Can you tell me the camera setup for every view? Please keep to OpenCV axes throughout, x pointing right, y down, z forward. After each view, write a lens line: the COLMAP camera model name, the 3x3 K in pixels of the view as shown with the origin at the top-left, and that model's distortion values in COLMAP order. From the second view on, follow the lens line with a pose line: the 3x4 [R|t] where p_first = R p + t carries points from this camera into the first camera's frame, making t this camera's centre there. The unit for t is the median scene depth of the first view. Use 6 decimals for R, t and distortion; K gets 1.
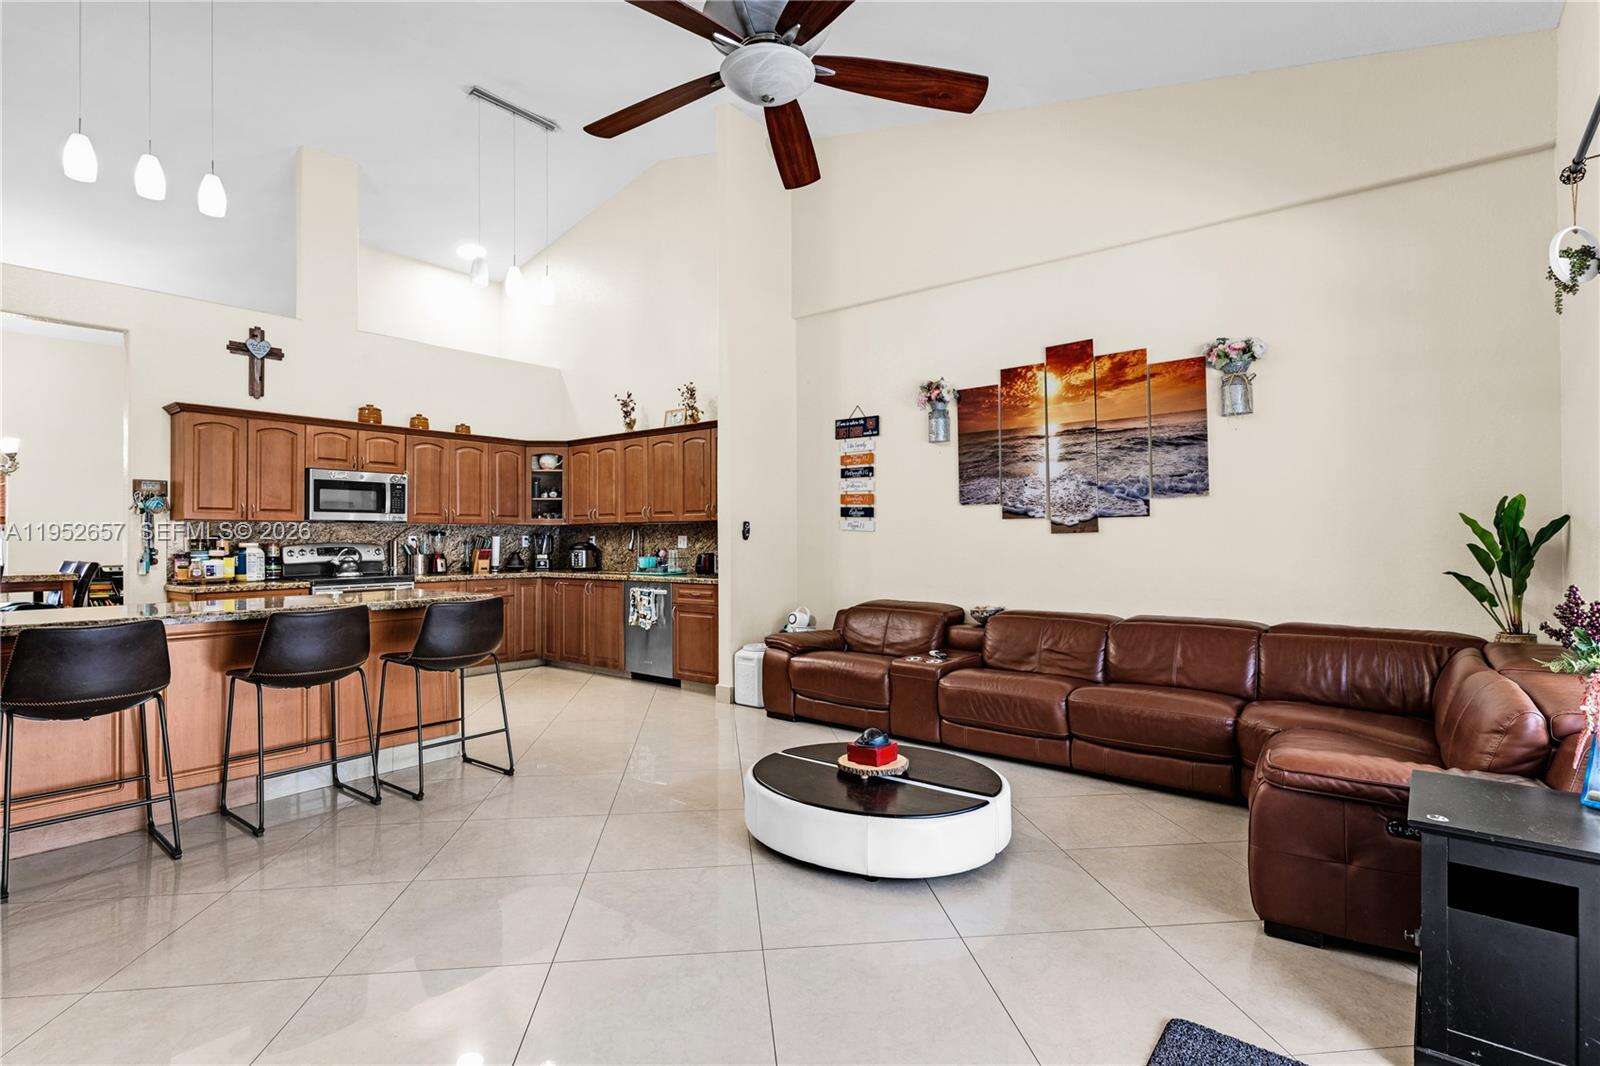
lens RADIAL K [[753.3, 0, 790.3], [0, 753.3, 533.0], [0, 0, 1]] dist [0.005084, -0.002769]
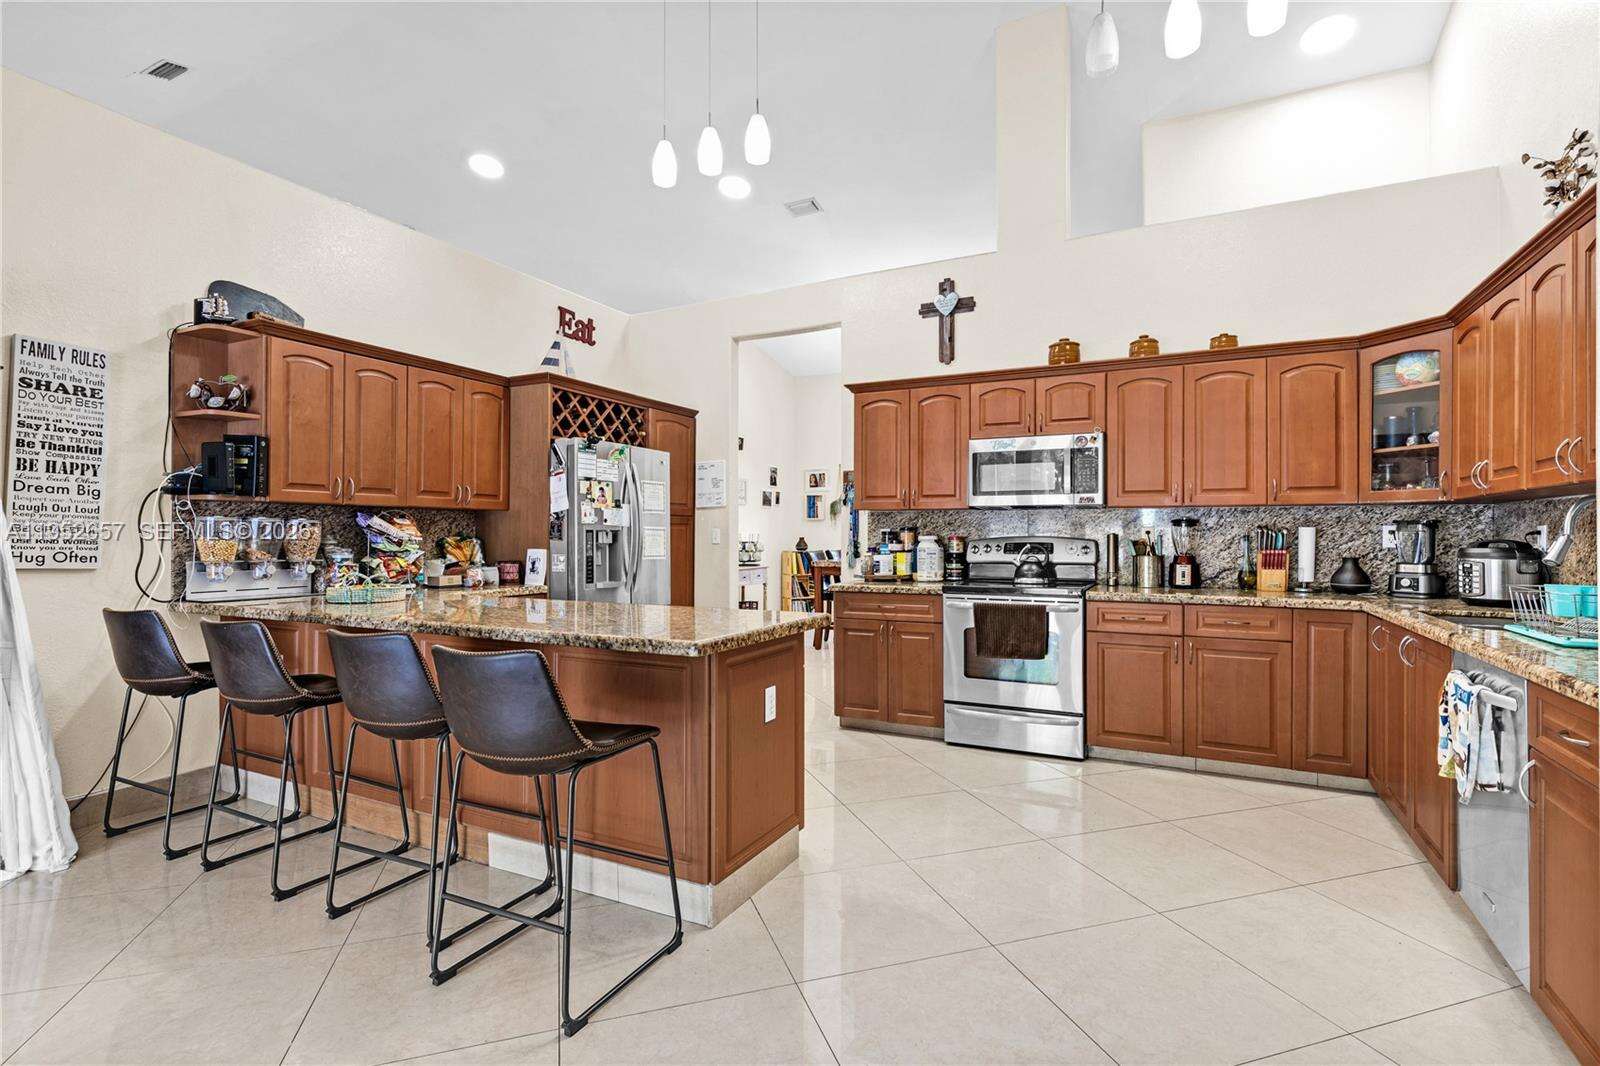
lens RADIAL K [[753.3, 0, 797.2], [0, 753.3, 524.1], [0, 0, 1]] dist [0.005084, -0.002769]
pose [[0.208233, -0.008388, -0.978043, 0.076669], [0.006043, 0.999955, -0.007289, 0.005083], [0.978061, -0.004392, 0.208274, 0.675662]]
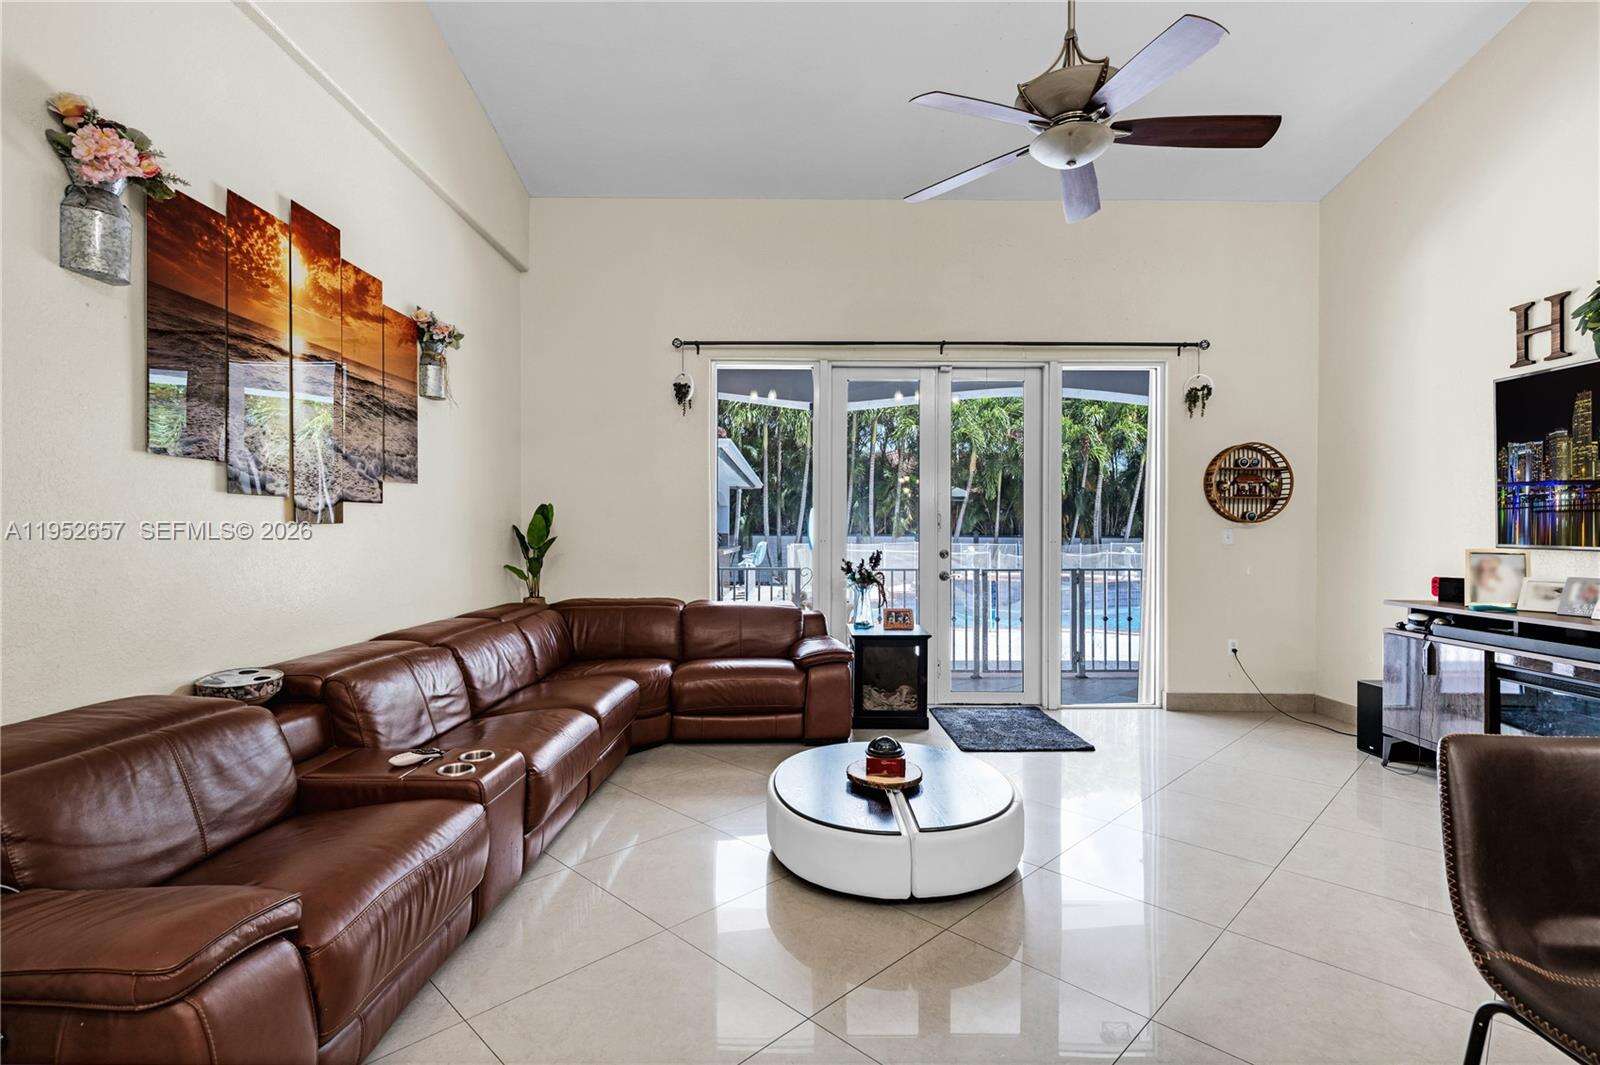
lens RADIAL K [[753.3, 0, 792.7], [0, 753.3, 531.5], [0, 0, 1]] dist [0.005084, -0.002769]
pose [[-0.628689, 0.000591, 0.777657, -0.333142], [-0.006148, 0.999965, -0.005731, 0.007077], [-0.777632, -0.008384, -0.628663, 1.019053]]
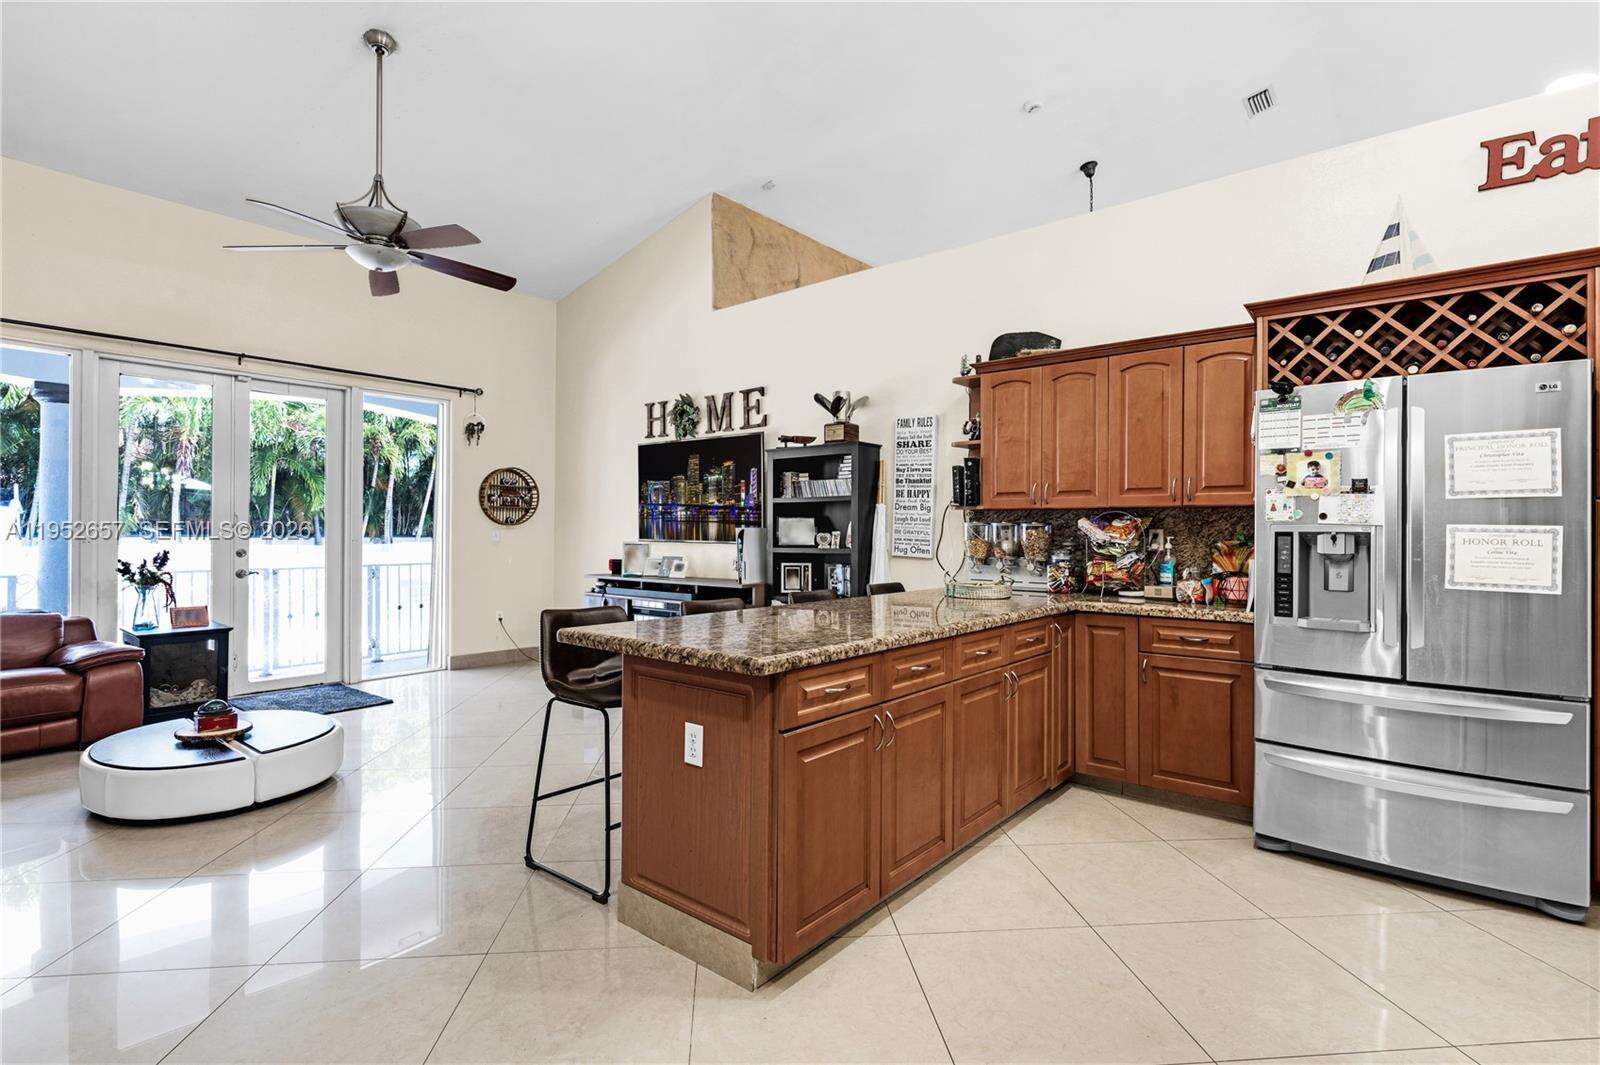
lens RADIAL K [[753.3, 0, 807.7], [0, 753.3, 530.4], [0, 0, 1]] dist [0.005084, -0.002769]
pose [[-0.999997, 0.000181, -0.002313, -0.355756], [0.000204, 0.999954, -0.009541, 0.007312], [0.002312, -0.009541, -0.999952, 1.063400]]
